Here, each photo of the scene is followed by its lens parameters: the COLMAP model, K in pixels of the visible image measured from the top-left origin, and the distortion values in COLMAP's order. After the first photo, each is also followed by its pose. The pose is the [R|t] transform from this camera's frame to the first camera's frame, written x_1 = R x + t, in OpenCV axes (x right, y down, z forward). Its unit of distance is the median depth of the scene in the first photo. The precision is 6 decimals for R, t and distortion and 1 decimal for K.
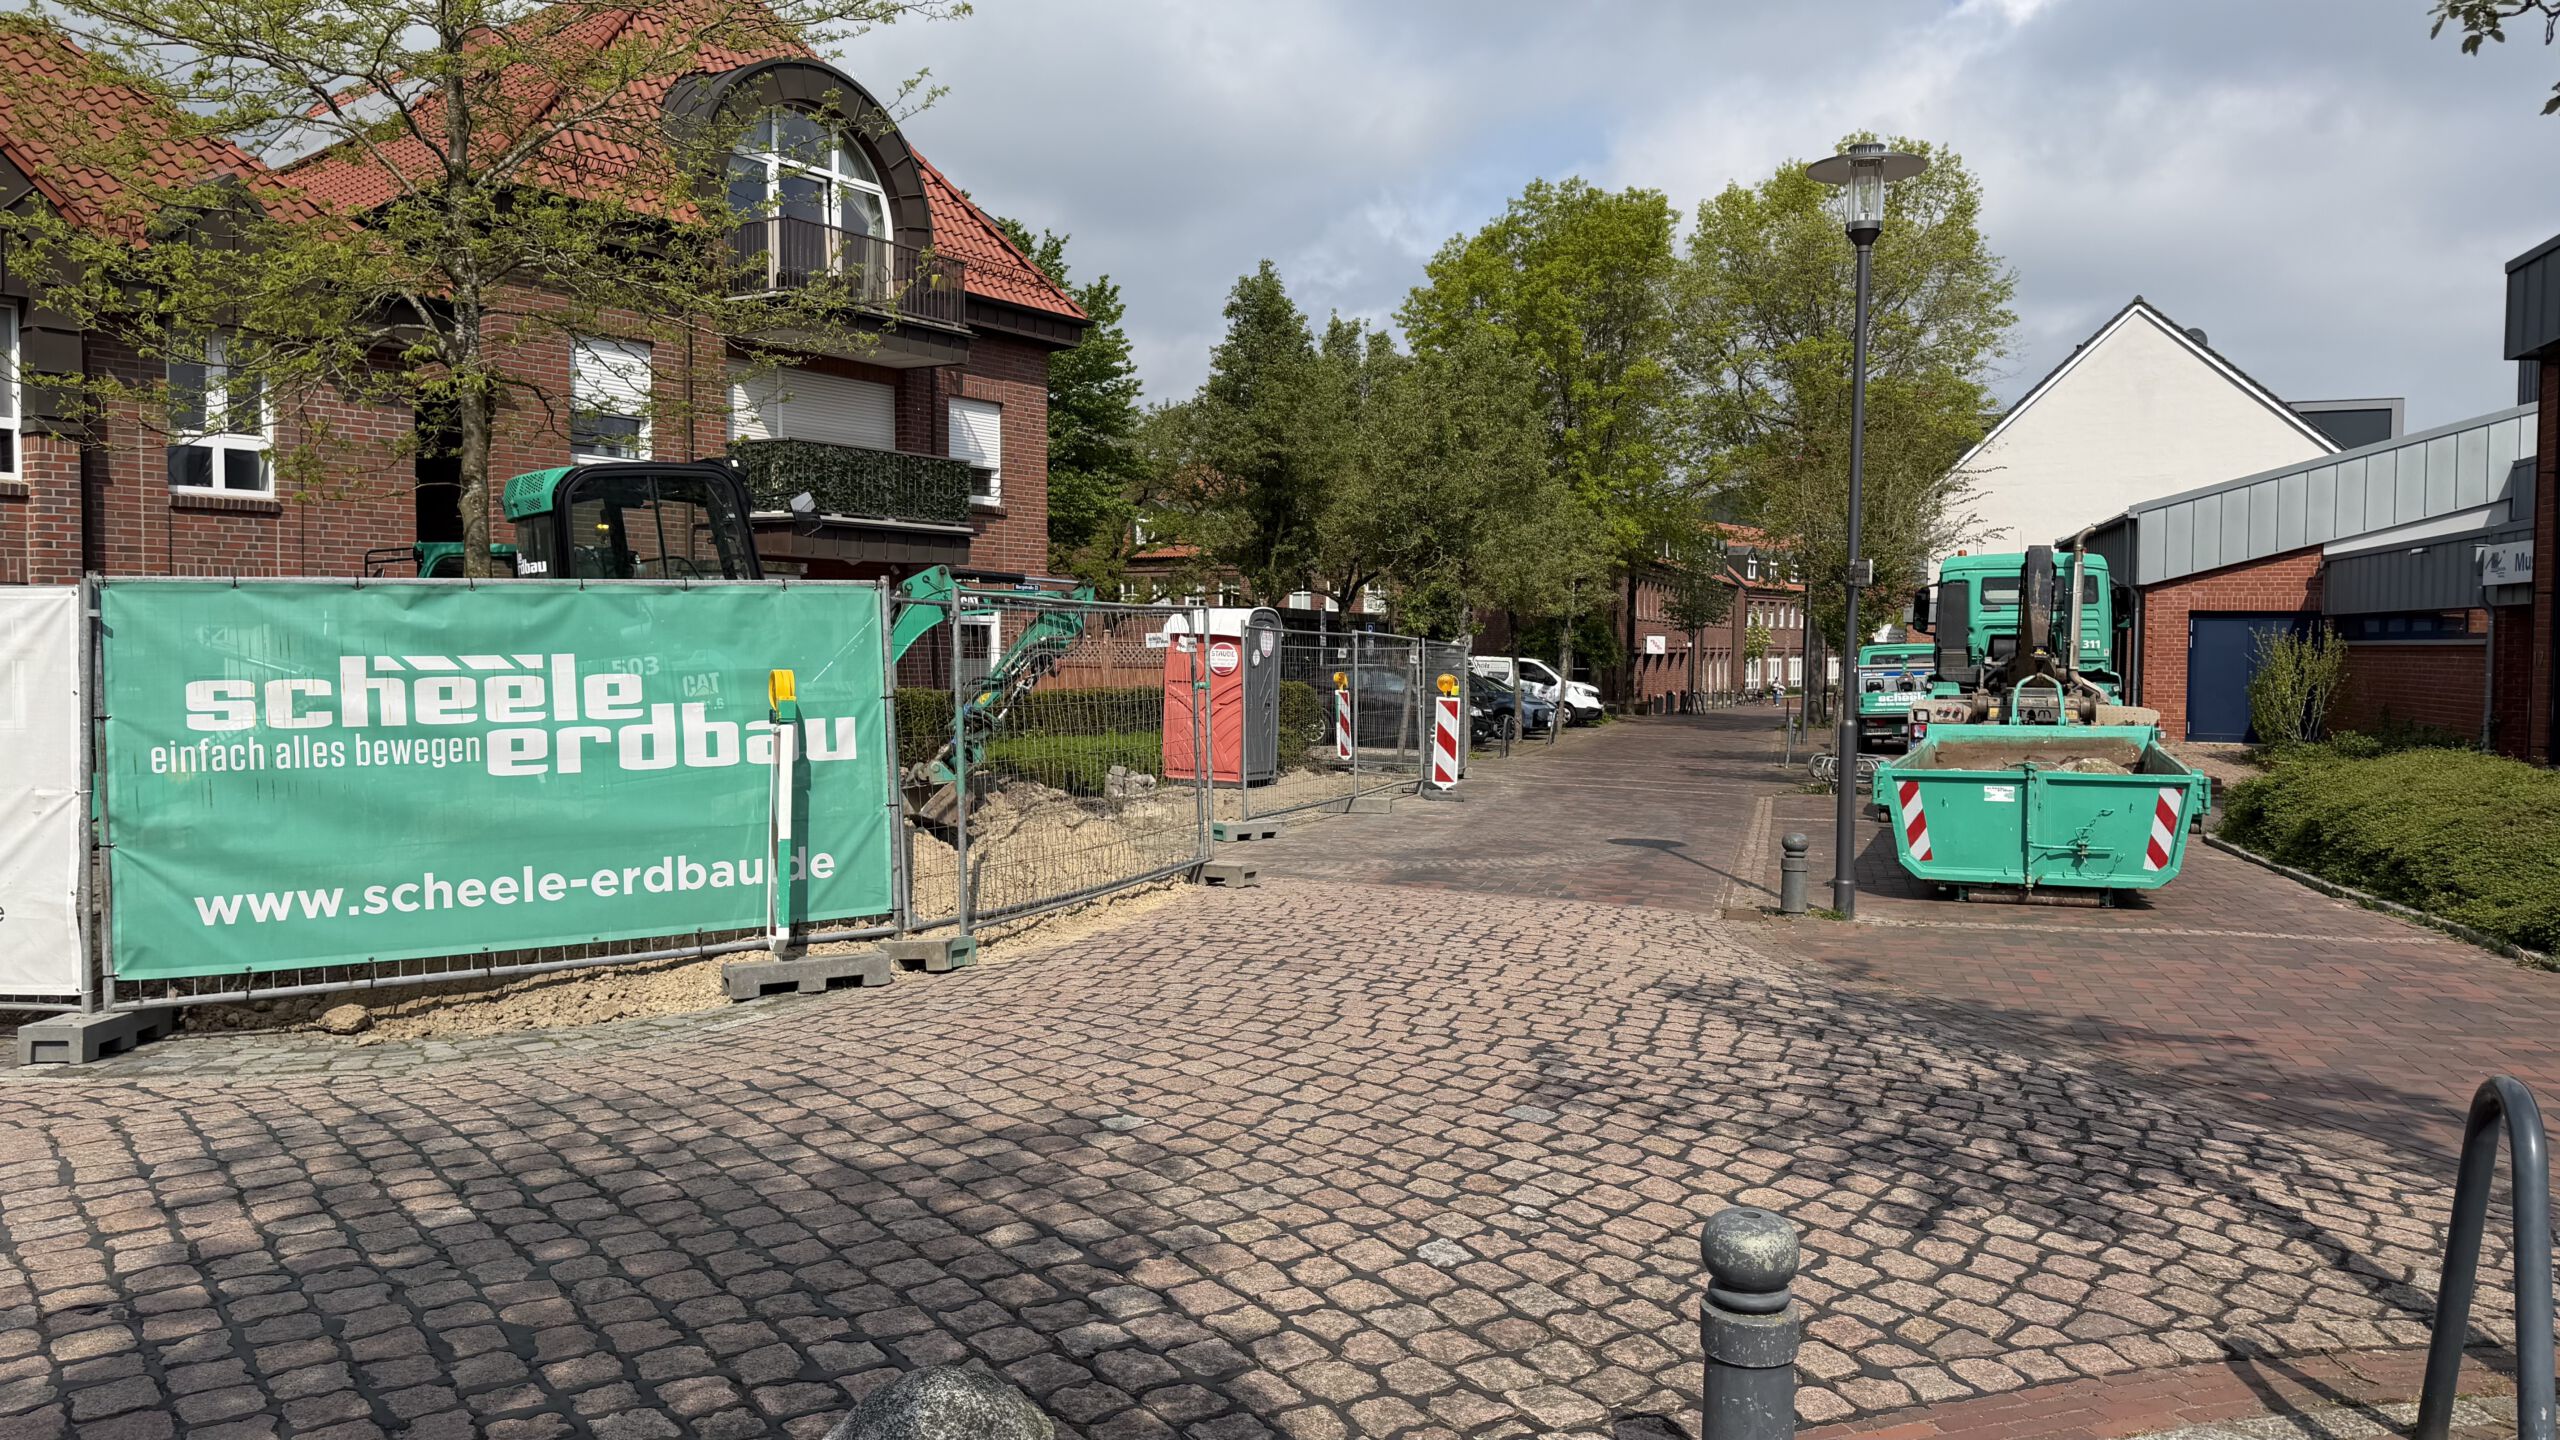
lens RADIAL K [[1794.5, 0, 1273.1], [0, 1794.5, 708.0], [0, 0, 1]] dist [0.100219, -0.132700]
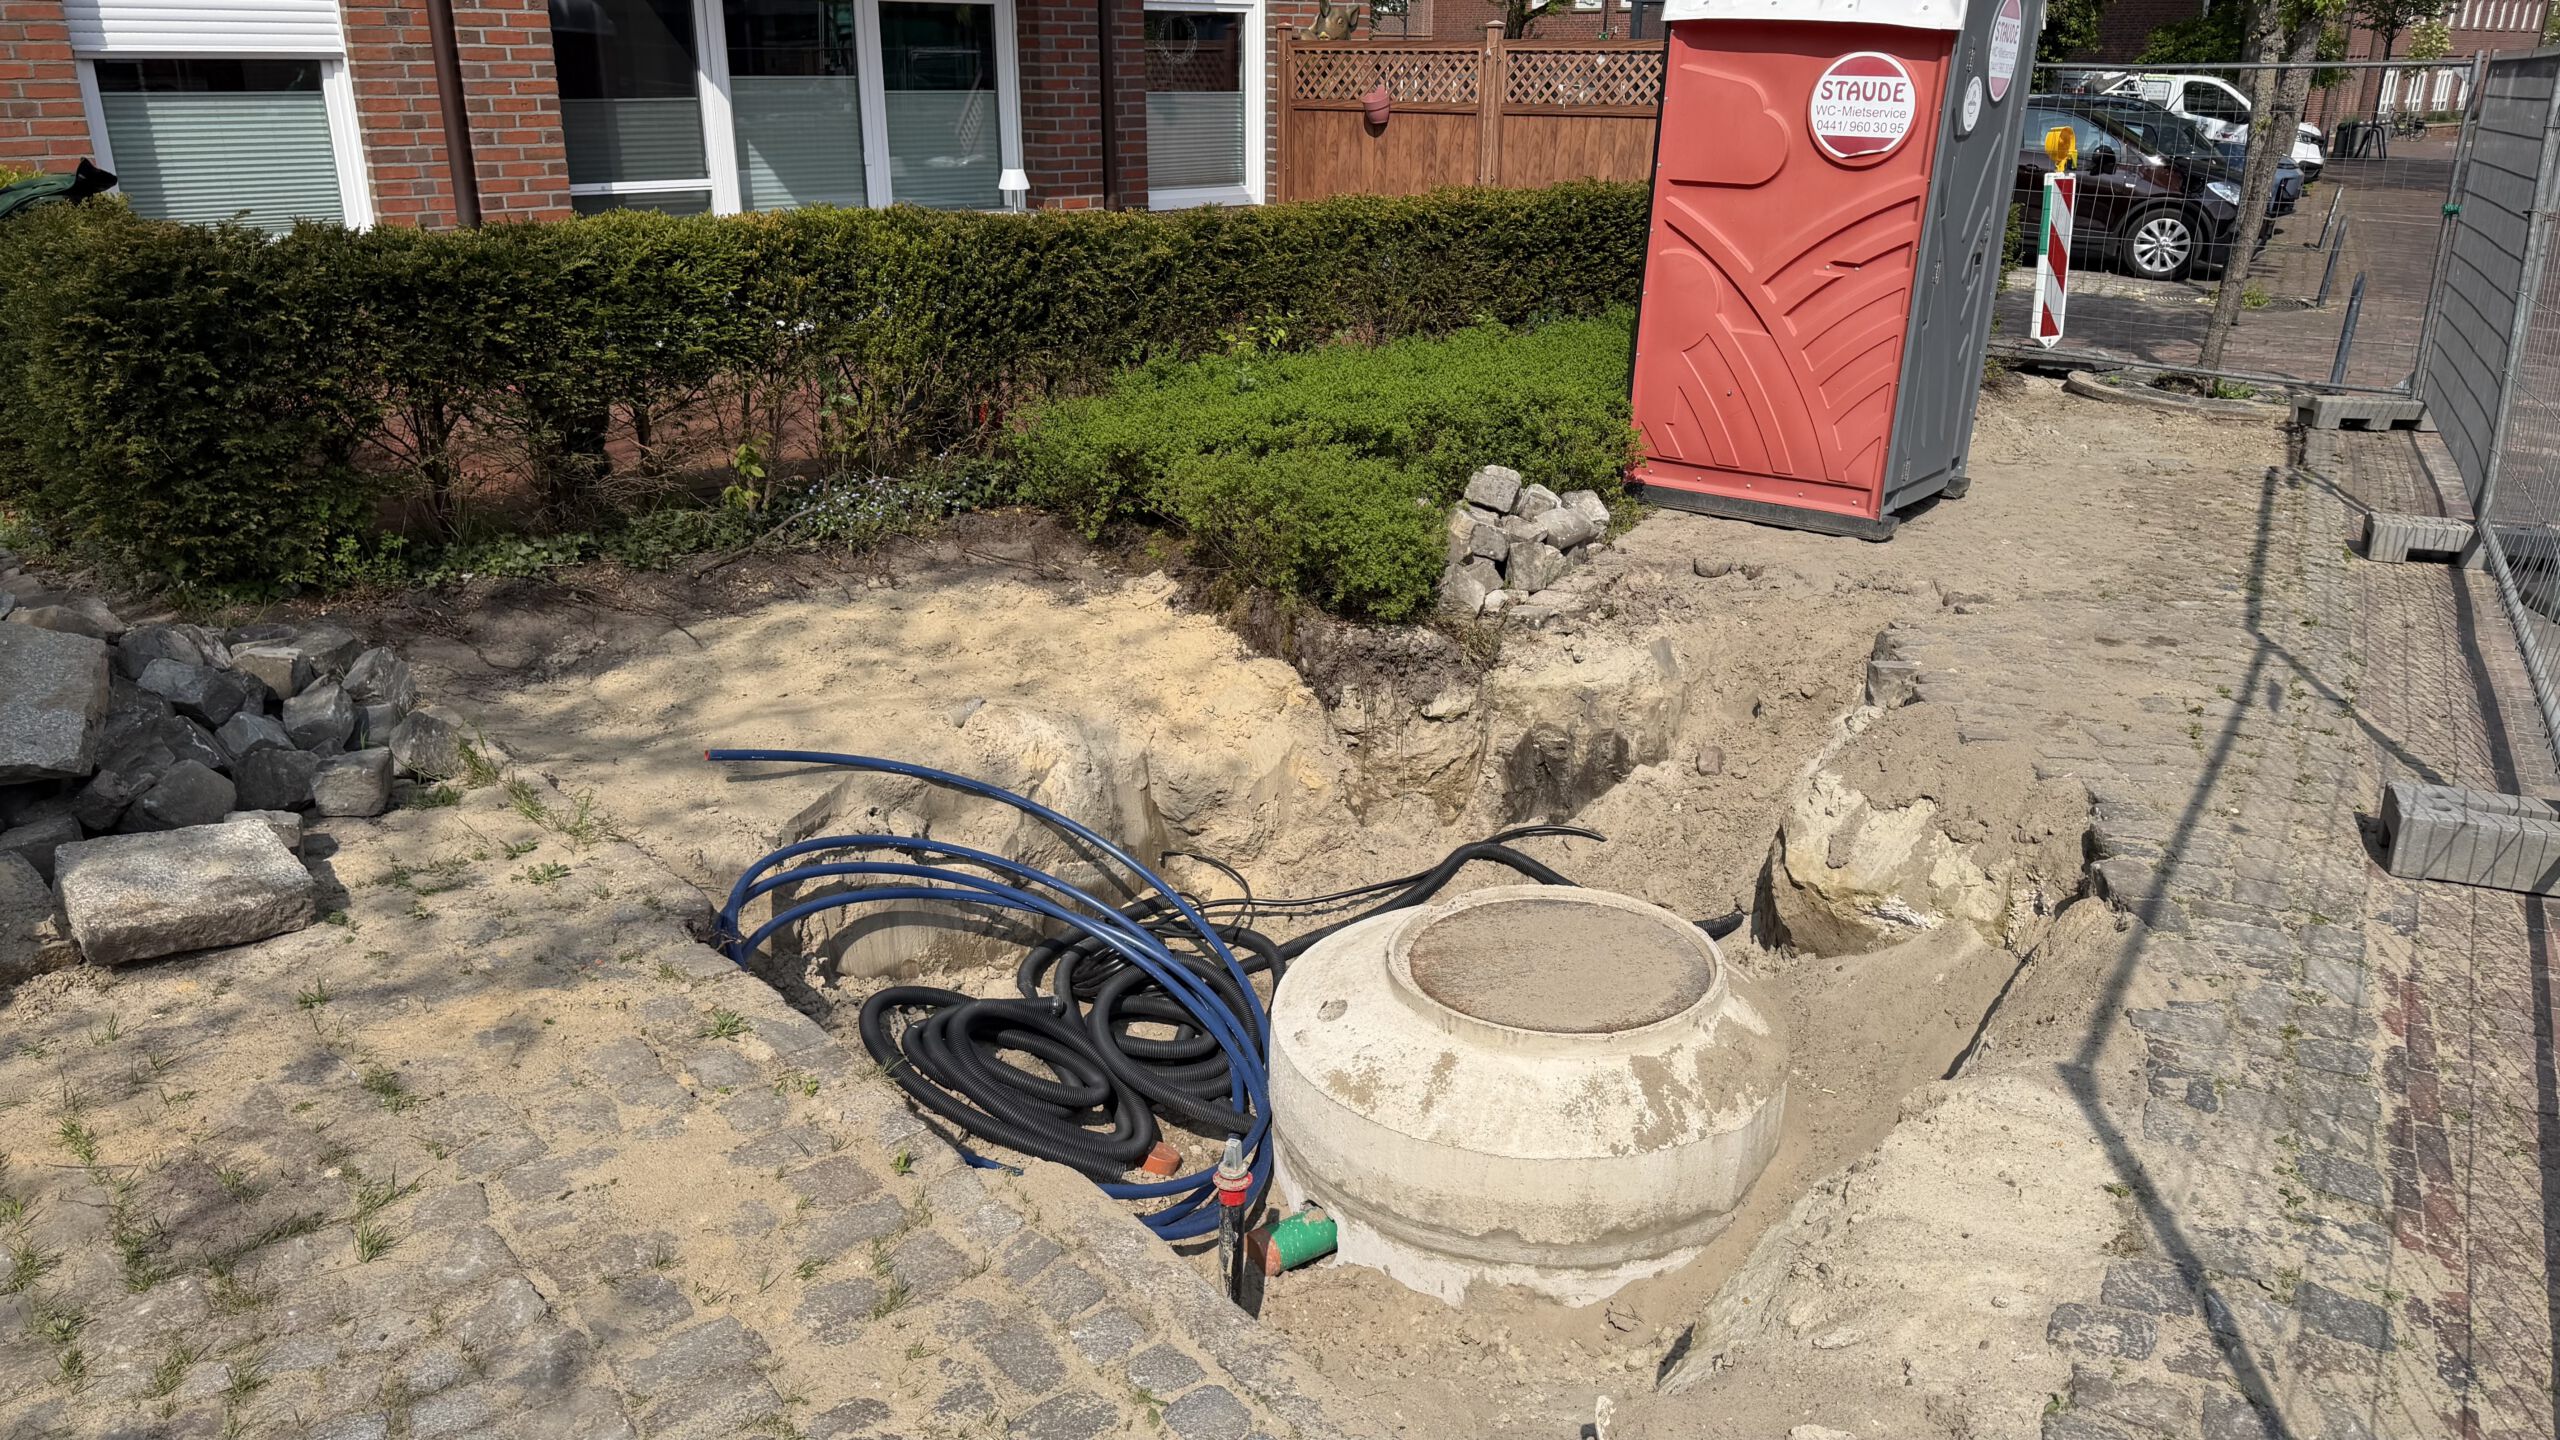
lens RADIAL K [[1794.5, 0, 1273.1], [0, 1794.5, 708.0], [0, 0, 1]] dist [0.100219, -0.132700]
pose [[0.976004, 0.078022, -0.203295, -0.054844], [-0.012563, 0.952226, 0.305137, -0.023762], [0.217390, -0.295260, 0.930356, 0.663231]]
